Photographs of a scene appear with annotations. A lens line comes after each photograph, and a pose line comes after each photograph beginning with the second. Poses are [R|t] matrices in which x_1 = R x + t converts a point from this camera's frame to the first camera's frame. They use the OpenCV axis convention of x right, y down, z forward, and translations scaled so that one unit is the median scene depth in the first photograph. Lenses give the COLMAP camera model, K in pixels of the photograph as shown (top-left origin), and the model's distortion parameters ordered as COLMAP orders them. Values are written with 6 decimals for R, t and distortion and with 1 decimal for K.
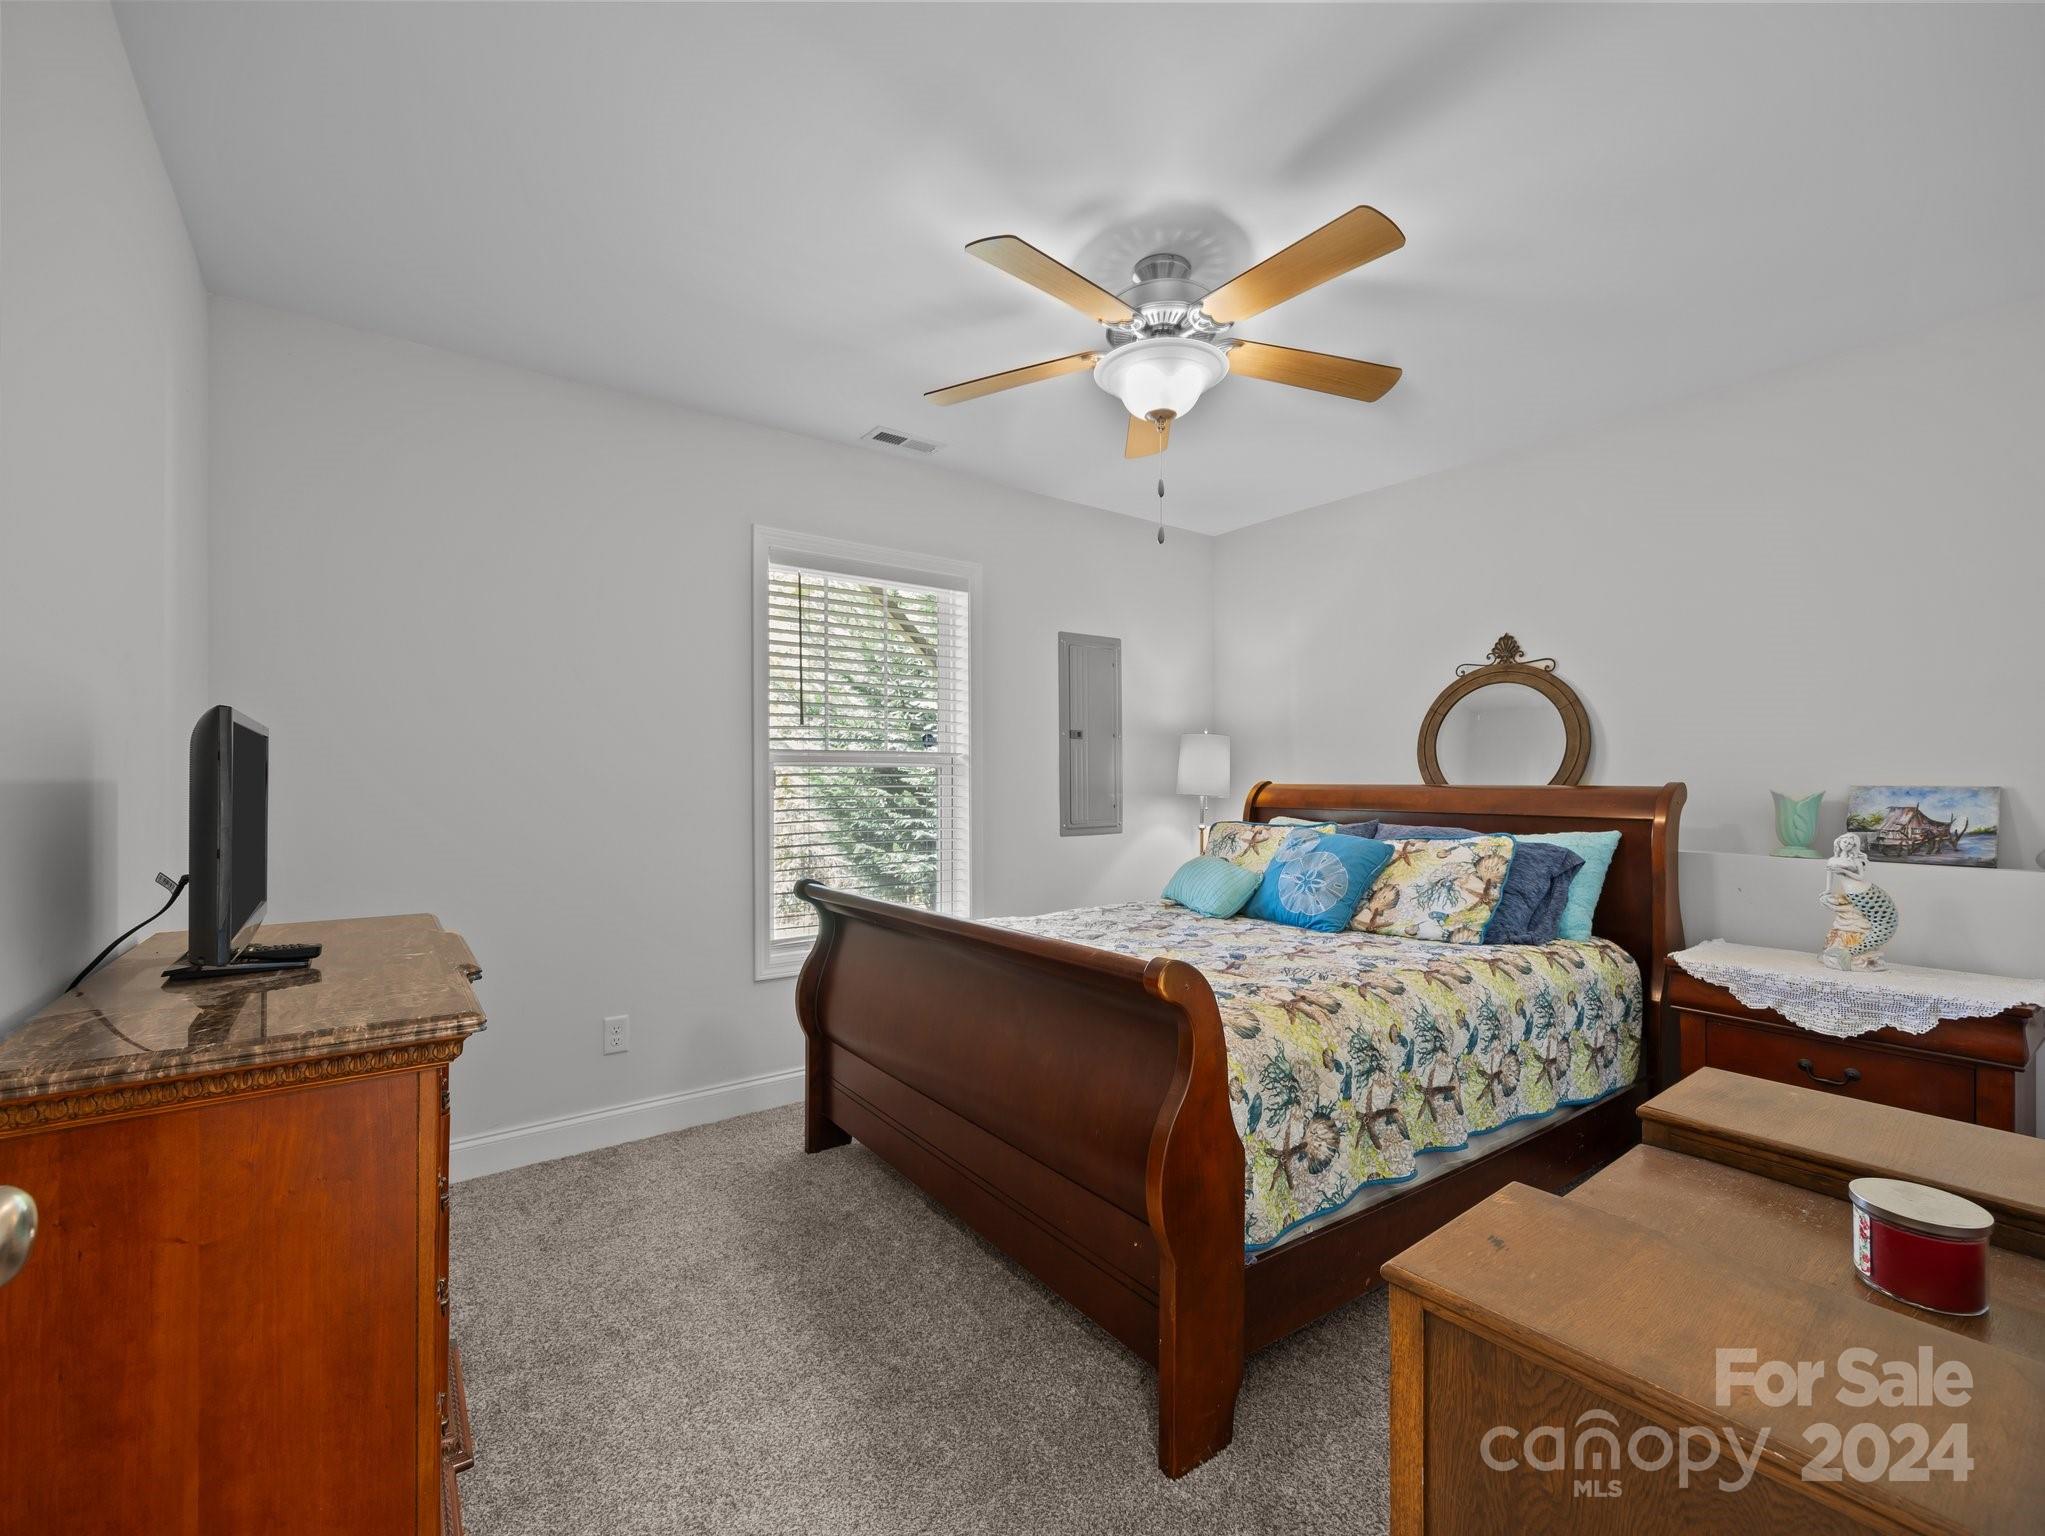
lens RADIAL K [[878.8, 0, 1024.9], [0, 878.8, 782.2], [0, 0, 1]] dist [0.000790, -0.000552]
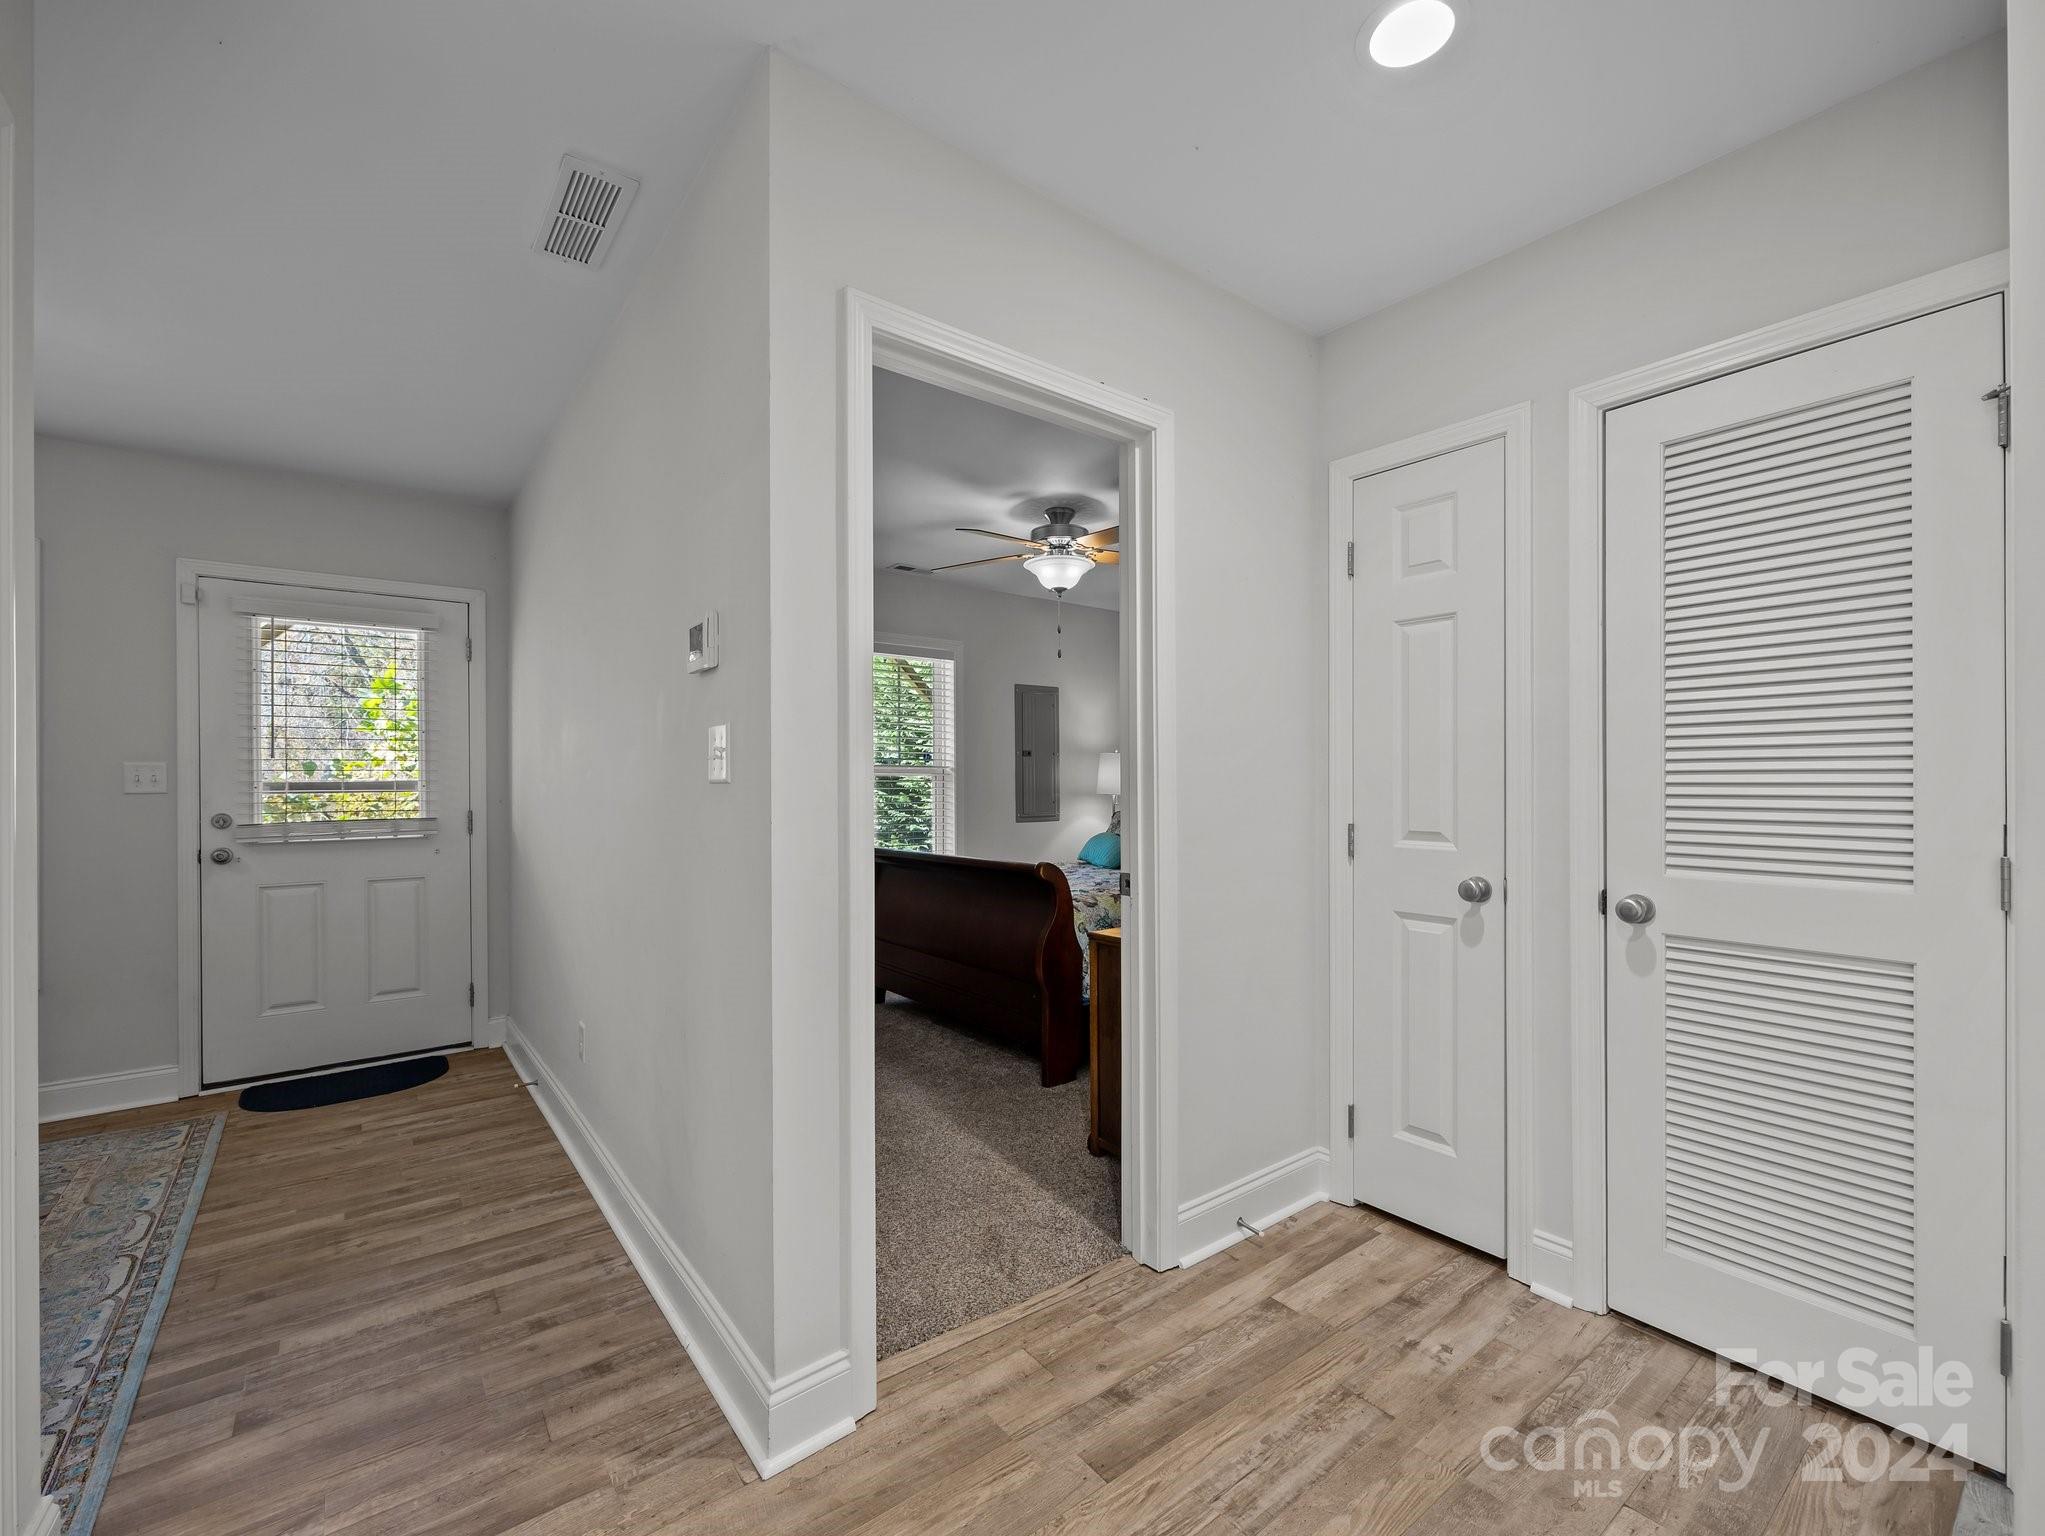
lens RADIAL K [[878.8, 0, 1024.9], [0, 878.8, 782.2], [0, 0, 1]] dist [0.000790, -0.000552]
pose [[0.999757, -0.001392, 0.021983, 0.023630], [0.001470, 0.999993, -0.003539, -0.000423], [-0.021978, 0.003570, 0.999752, -0.508555]]
